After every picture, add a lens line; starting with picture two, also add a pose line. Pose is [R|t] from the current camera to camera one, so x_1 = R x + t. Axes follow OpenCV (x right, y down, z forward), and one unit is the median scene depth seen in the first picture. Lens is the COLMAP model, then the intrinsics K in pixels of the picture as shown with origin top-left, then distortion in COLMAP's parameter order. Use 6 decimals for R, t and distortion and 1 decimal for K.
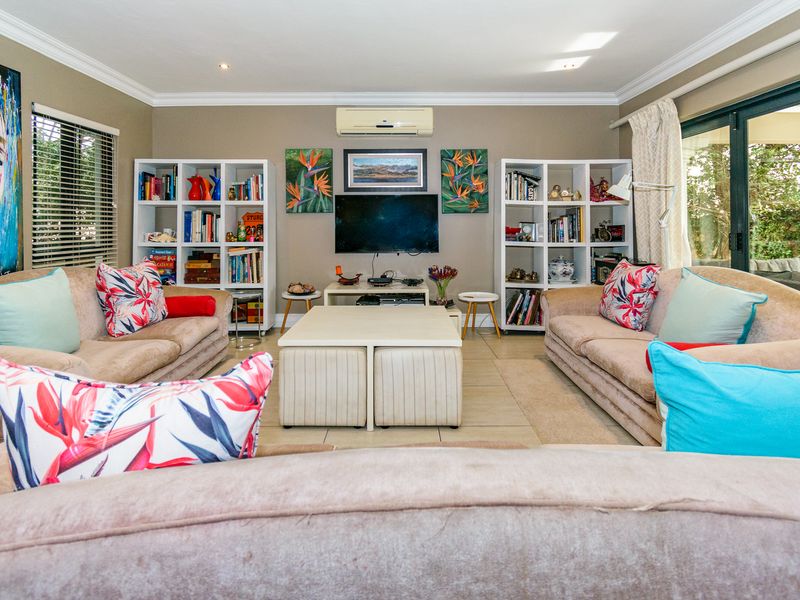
lens RADIAL K [[433.8, 0, 418.0], [0, 433.8, 310.9], [0, 0, 1]] dist [0.000073, 0.001339]
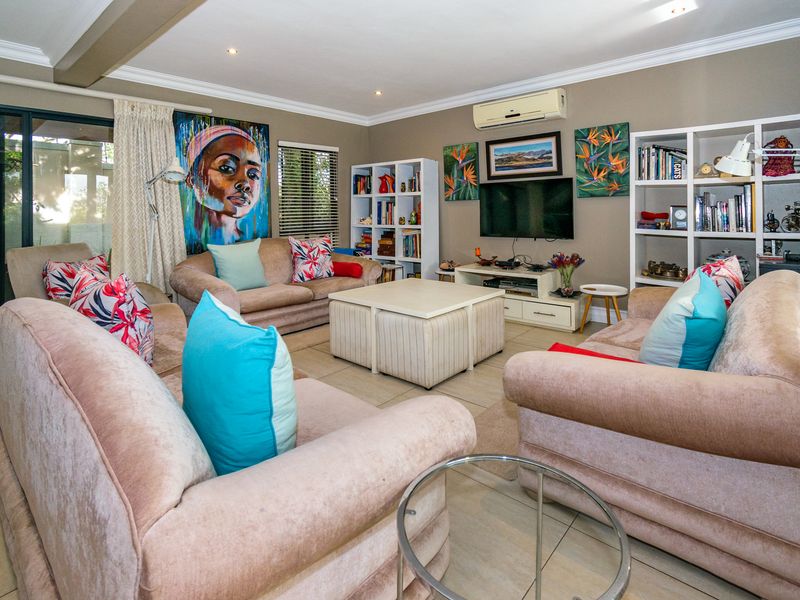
lens RADIAL K [[433.8, 0, 418.0], [0, 433.8, 310.9], [0, 0, 1]] dist [0.000073, 0.001339]
pose [[0.737751, 0.145289, -0.659253, 0.483860], [-0.120926, 0.989212, 0.082682, -0.017953], [0.664154, 0.018722, 0.747361, 0.072246]]
